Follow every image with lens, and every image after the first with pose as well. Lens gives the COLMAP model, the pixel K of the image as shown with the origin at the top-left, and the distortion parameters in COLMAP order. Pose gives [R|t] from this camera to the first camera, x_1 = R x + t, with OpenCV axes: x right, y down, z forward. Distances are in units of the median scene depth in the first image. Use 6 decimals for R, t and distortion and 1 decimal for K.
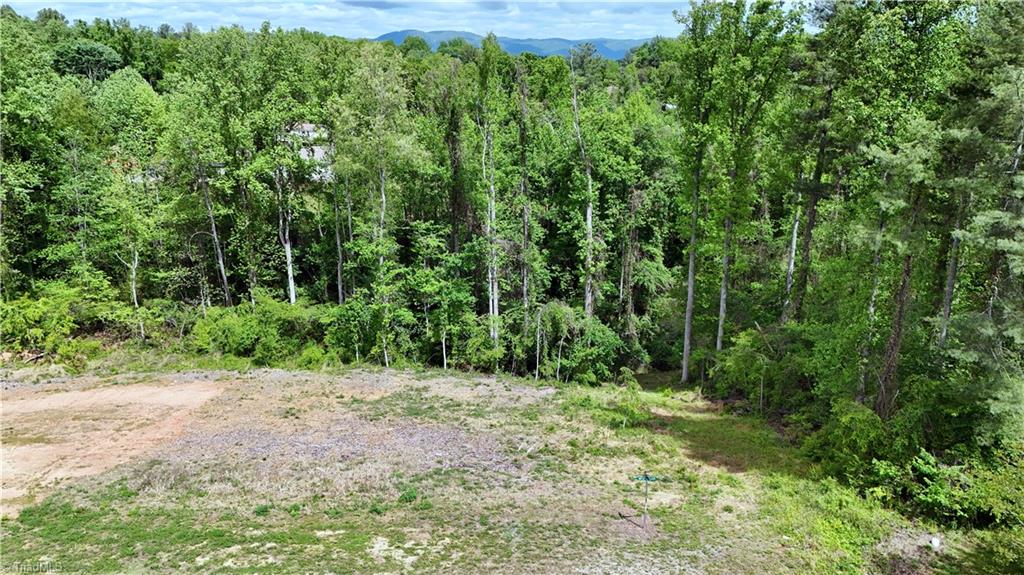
lens RADIAL K [[747.9, 0, 514.5], [0, 747.9, 288.9], [0, 0, 1]] dist [0.080956, -0.090610]
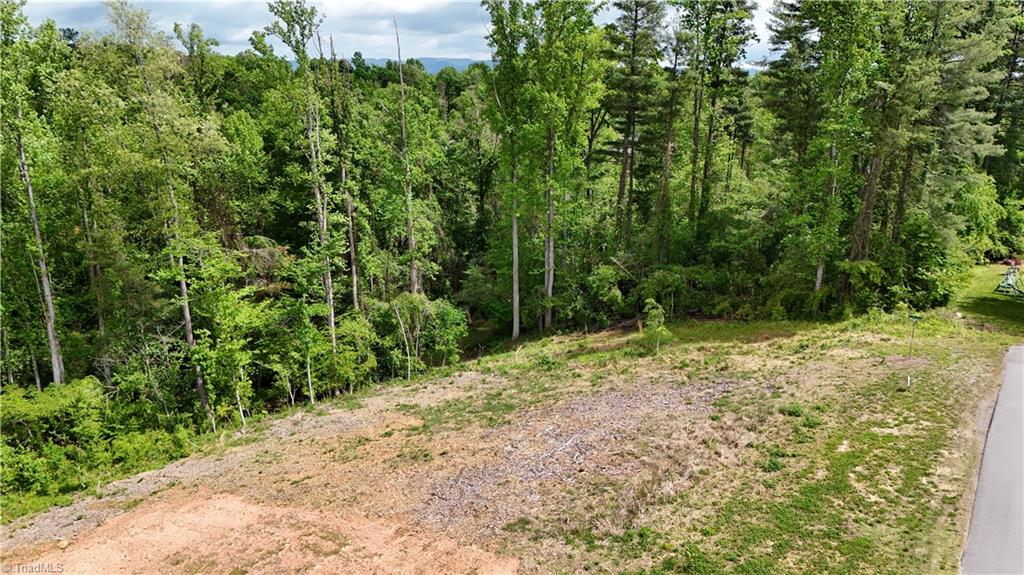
lens RADIAL K [[747.9, 0, 514.5], [0, 747.9, 288.9], [0, 0, 1]] dist [0.080956, -0.090610]
pose [[0.612198, -0.203793, 0.763991, -0.534639], [0.222189, 0.971622, 0.081134, -0.029030], [-0.758845, 0.120080, 0.640106, 0.278554]]
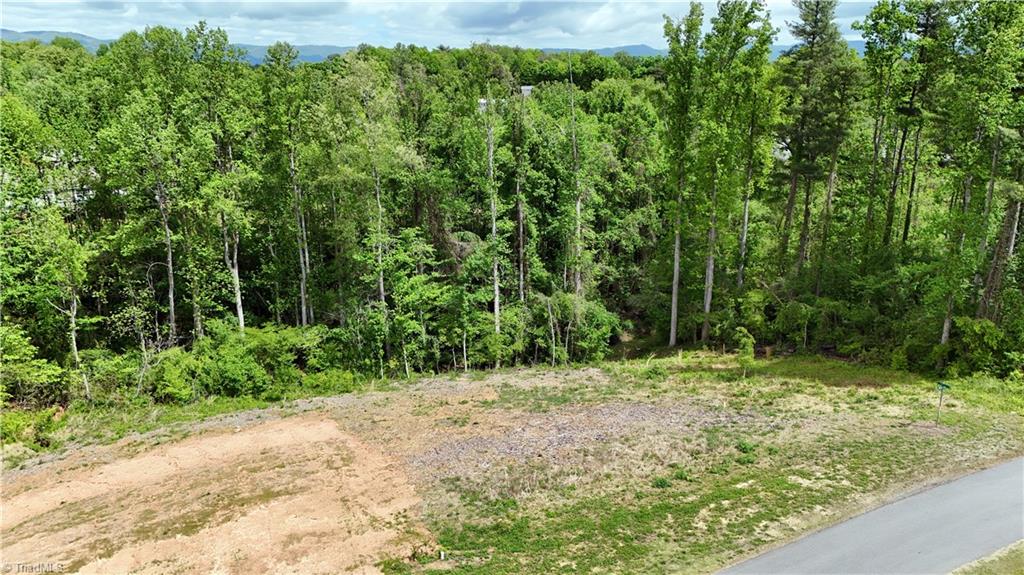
lens RADIAL K [[745.3, 0, 515.3], [0, 745.3, 287.3], [0, 0, 1]] dist [0.088024, -0.093198]
pose [[0.903180, -0.117618, 0.412835, -0.415419], [0.122263, 0.992381, 0.015252, -0.011017], [-0.411483, 0.036699, 0.910678, 0.047888]]
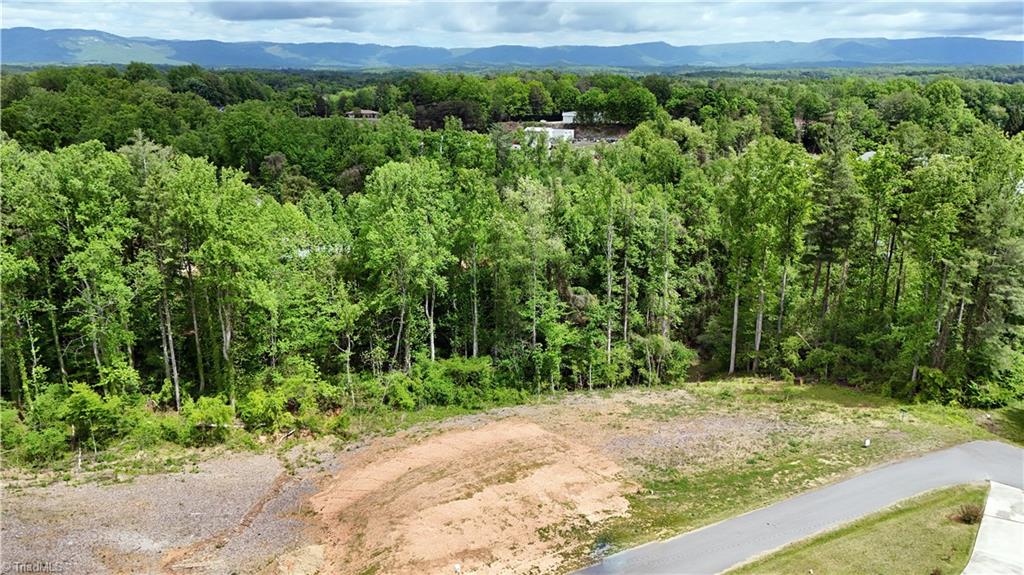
lens RADIAL K [[745.3, 0, 515.3], [0, 745.3, 287.3], [0, 0, 1]] dist [0.088024, -0.093198]
pose [[0.912387, -0.113644, 0.393237, -0.750255], [0.116130, 0.993079, 0.017553, -0.130098], [-0.392510, 0.029651, 0.919270, -0.290682]]
